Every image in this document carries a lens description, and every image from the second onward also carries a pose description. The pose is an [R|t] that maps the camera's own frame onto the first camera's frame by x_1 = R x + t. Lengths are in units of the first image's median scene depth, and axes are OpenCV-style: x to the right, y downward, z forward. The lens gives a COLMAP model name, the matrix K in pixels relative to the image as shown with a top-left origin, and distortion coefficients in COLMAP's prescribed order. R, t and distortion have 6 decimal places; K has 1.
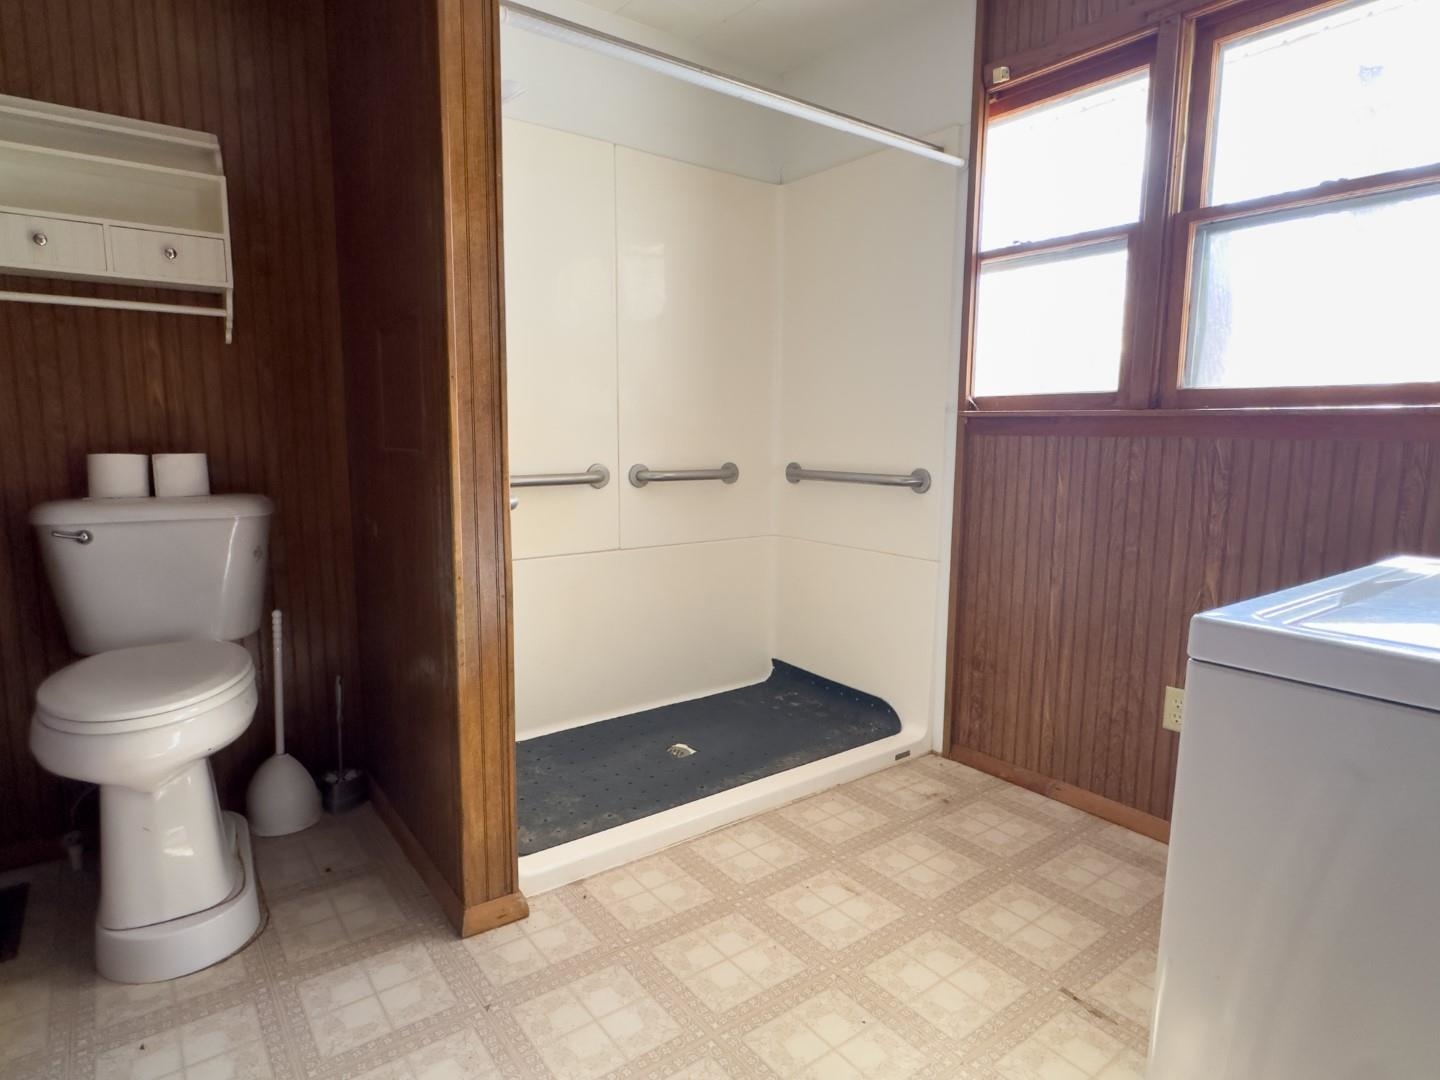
lens RADIAL K [[803.8, 0, 716.7], [0, 803.8, 542.2], [0, 0, 1]] dist [-0.007018, 0.002385]
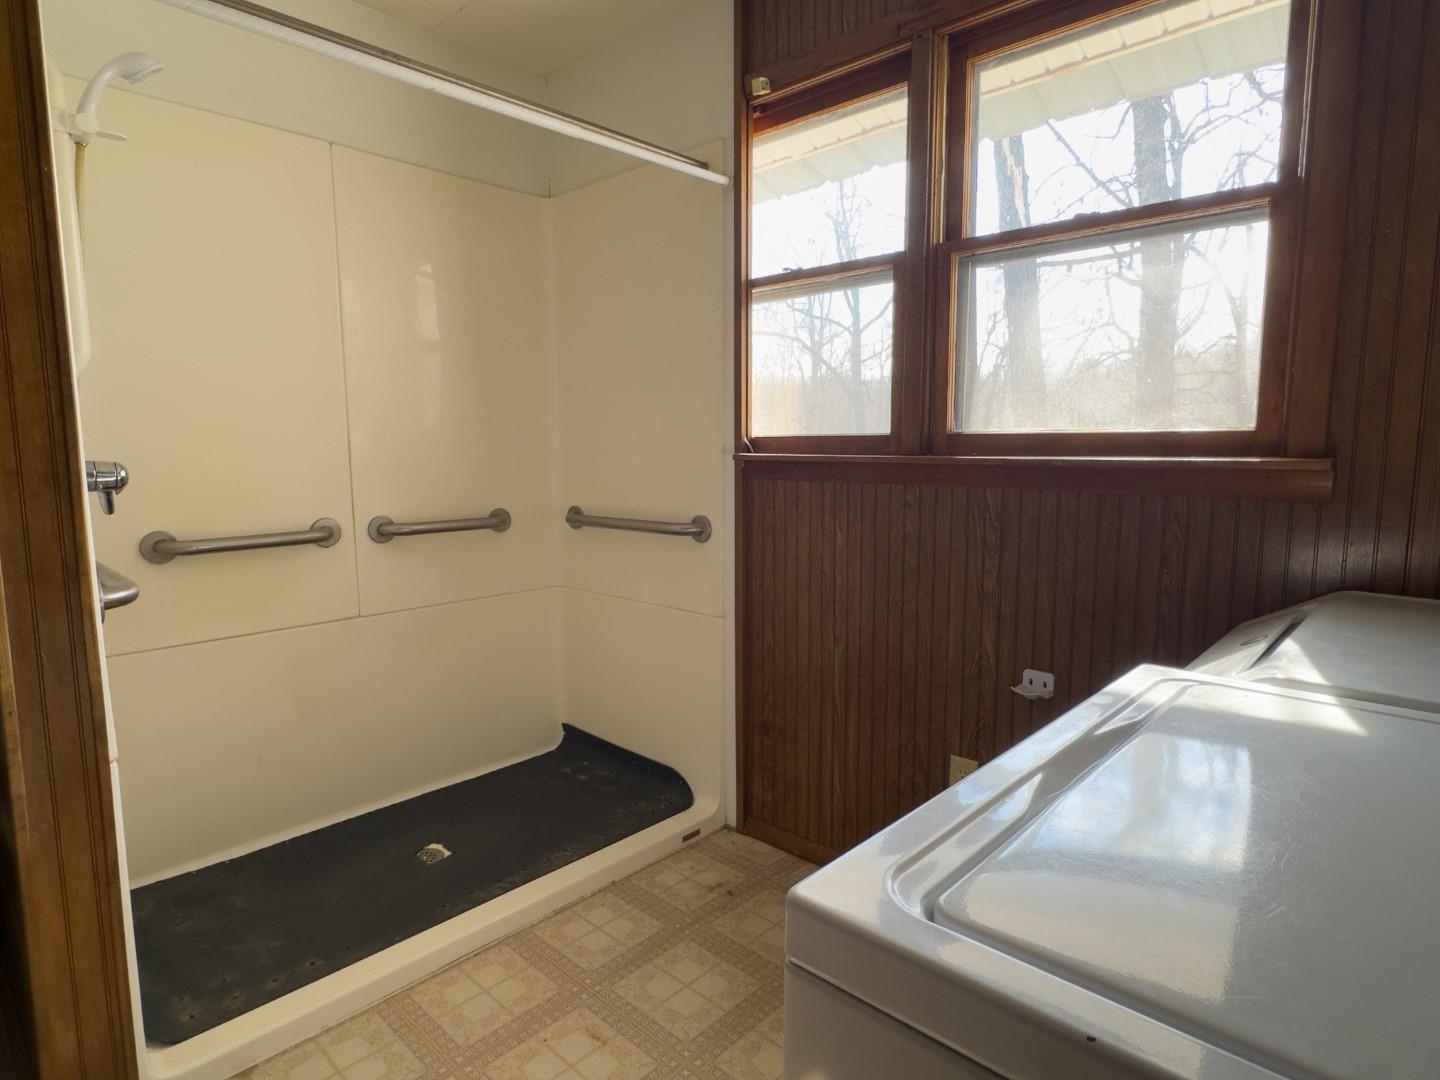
lens RADIAL K [[803.8, 0, 714.8], [0, 803.8, 543.1], [0, 0, 1]] dist [-0.007018, 0.002385]
pose [[0.986004, -0.031388, 0.163742, 0.141741], [0.034169, 0.999315, -0.014190, -0.055421], [-0.163185, 0.019586, 0.986401, 0.123787]]
